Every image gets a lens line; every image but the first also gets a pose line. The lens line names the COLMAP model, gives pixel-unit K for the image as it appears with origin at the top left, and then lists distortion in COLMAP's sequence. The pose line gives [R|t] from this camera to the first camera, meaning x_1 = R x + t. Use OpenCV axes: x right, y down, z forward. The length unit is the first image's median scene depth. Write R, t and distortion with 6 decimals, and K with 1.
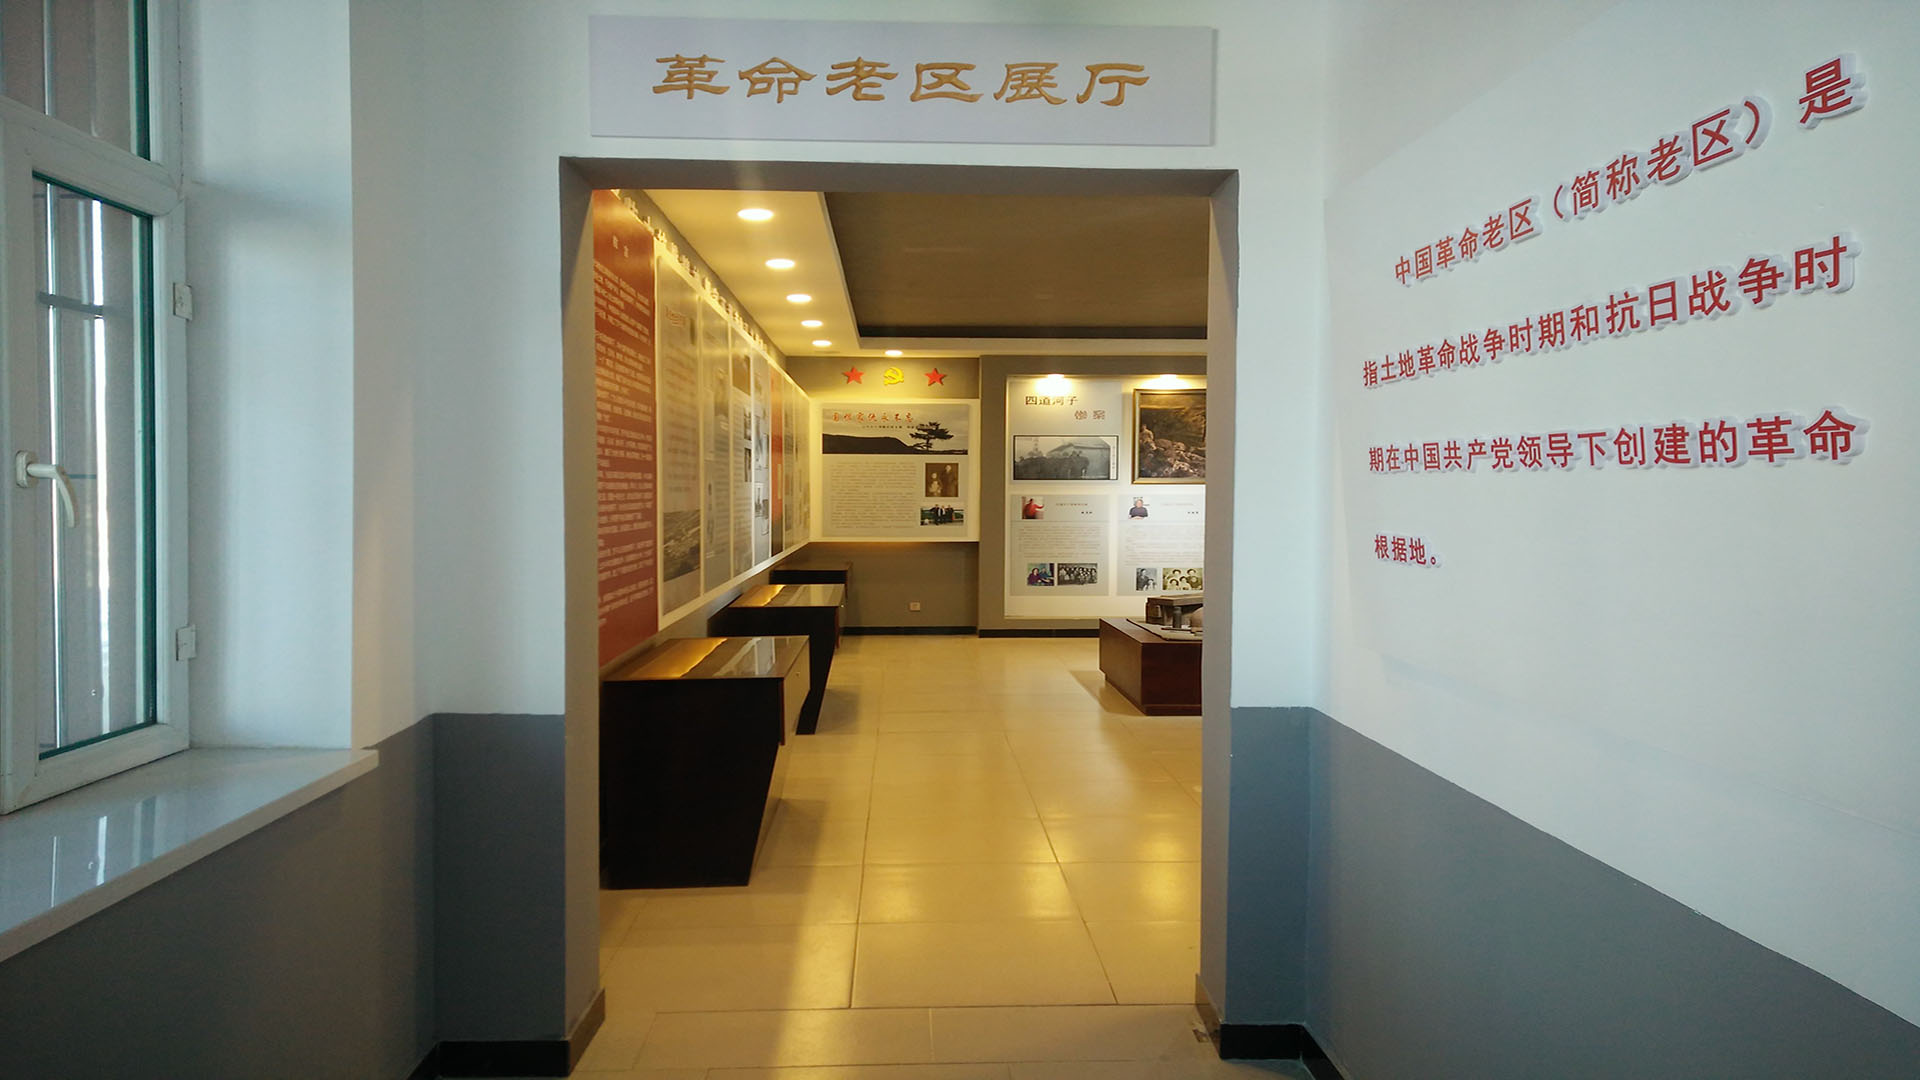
lens RADIAL K [[1451.6, 0, 959.5], [0, 1451.6, 539.3], [0, 0, 1]] dist [0.025621, -0.006834]
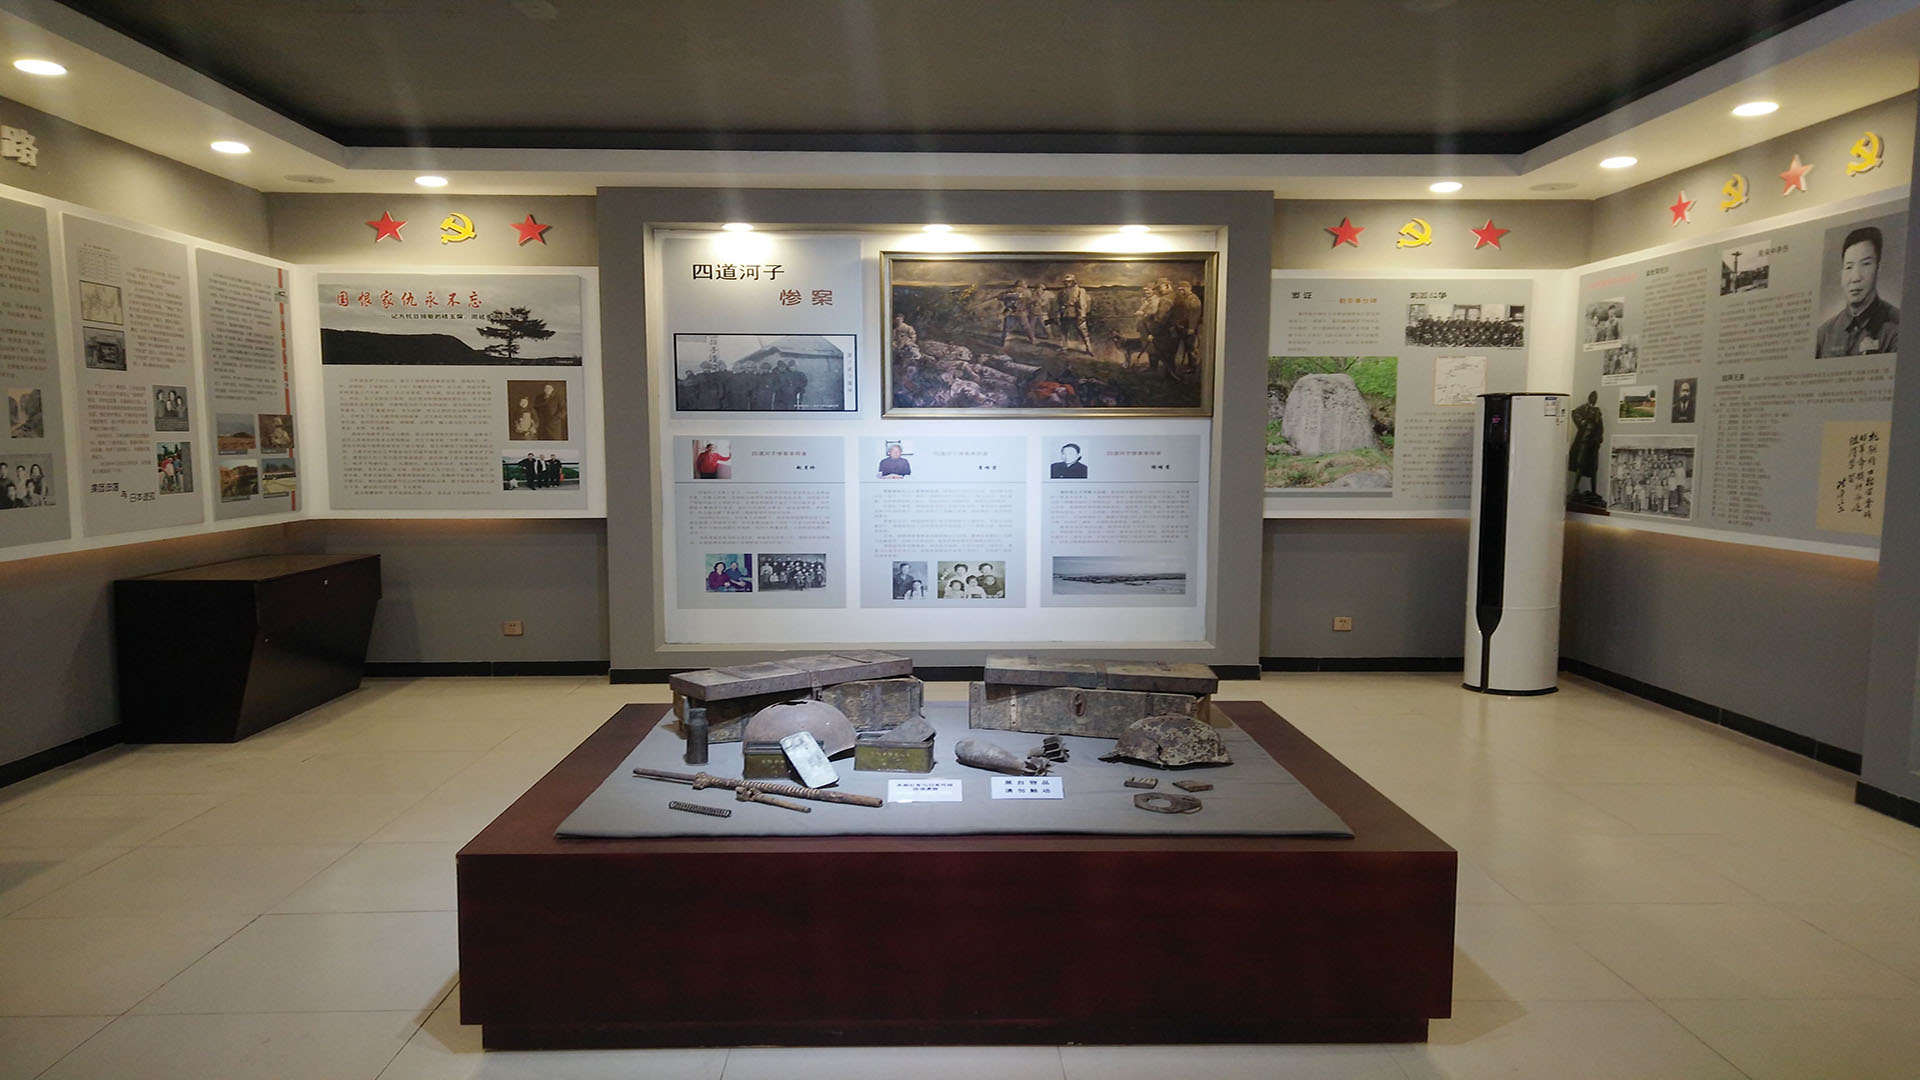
lens RADIAL K [[1451.6, 0, 989.1], [0, 1451.6, 617.4], [0, 0, 1]] dist [0.025621, -0.006834]
pose [[0.999962, 0.000247, -0.008698, 0.168169], [0.000534, 0.995978, 0.089591, -0.010679], [0.008685, -0.089593, 0.995941, 0.413291]]
